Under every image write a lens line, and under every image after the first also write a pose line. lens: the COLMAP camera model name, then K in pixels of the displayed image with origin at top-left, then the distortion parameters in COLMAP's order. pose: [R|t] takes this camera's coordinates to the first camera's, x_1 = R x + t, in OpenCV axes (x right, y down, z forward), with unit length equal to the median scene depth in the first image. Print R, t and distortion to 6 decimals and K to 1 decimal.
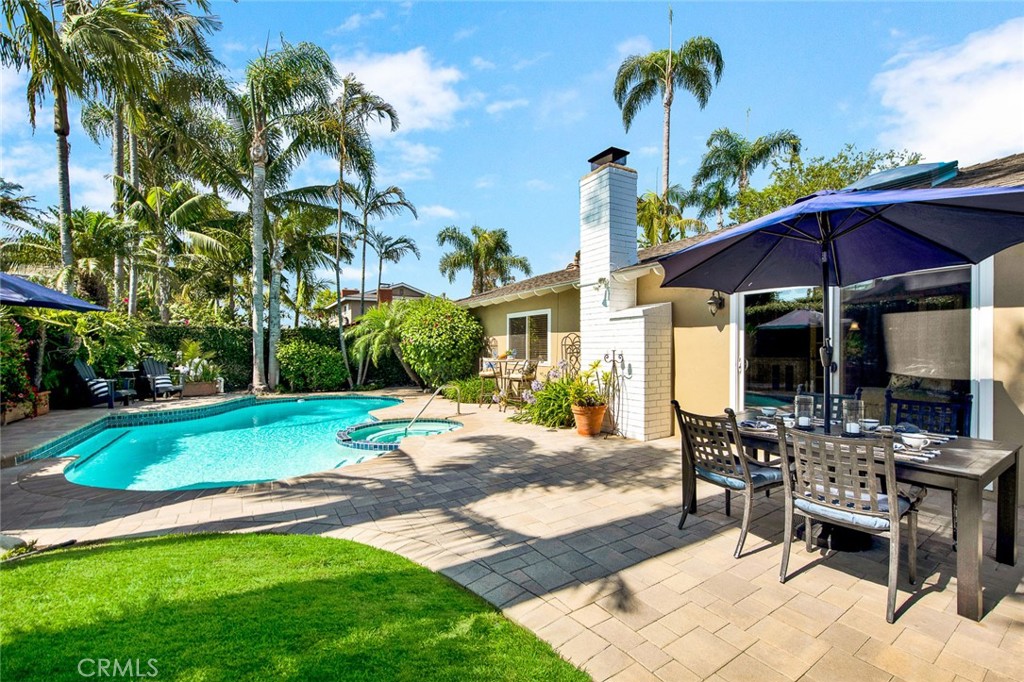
lens RADIAL K [[422.4, 0, 508.9], [0, 422.4, 332.1], [0, 0, 1]] dist [-0.010083, -0.000022]
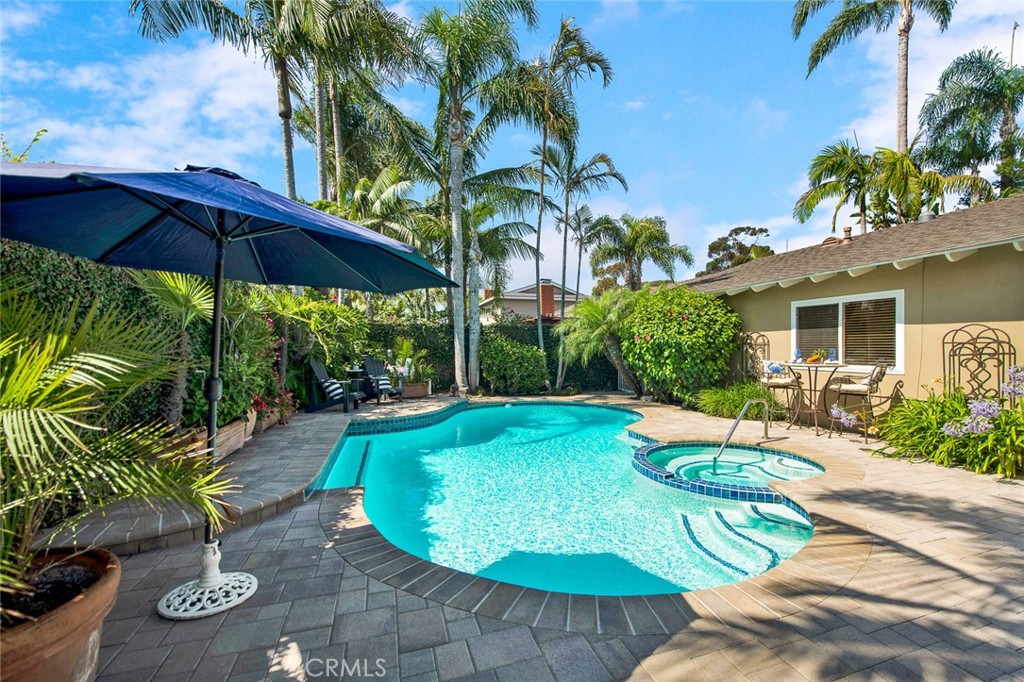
lens RADIAL K [[422.4, 0, 529.2], [0, 422.4, 343.3], [0, 0, 1]] dist [-0.010083, -0.000022]
pose [[0.972598, -0.000927, -0.232492, -0.273273], [0.007912, 0.999545, 0.029109, 0.005205], [0.232360, -0.030151, 0.972162, 0.156684]]
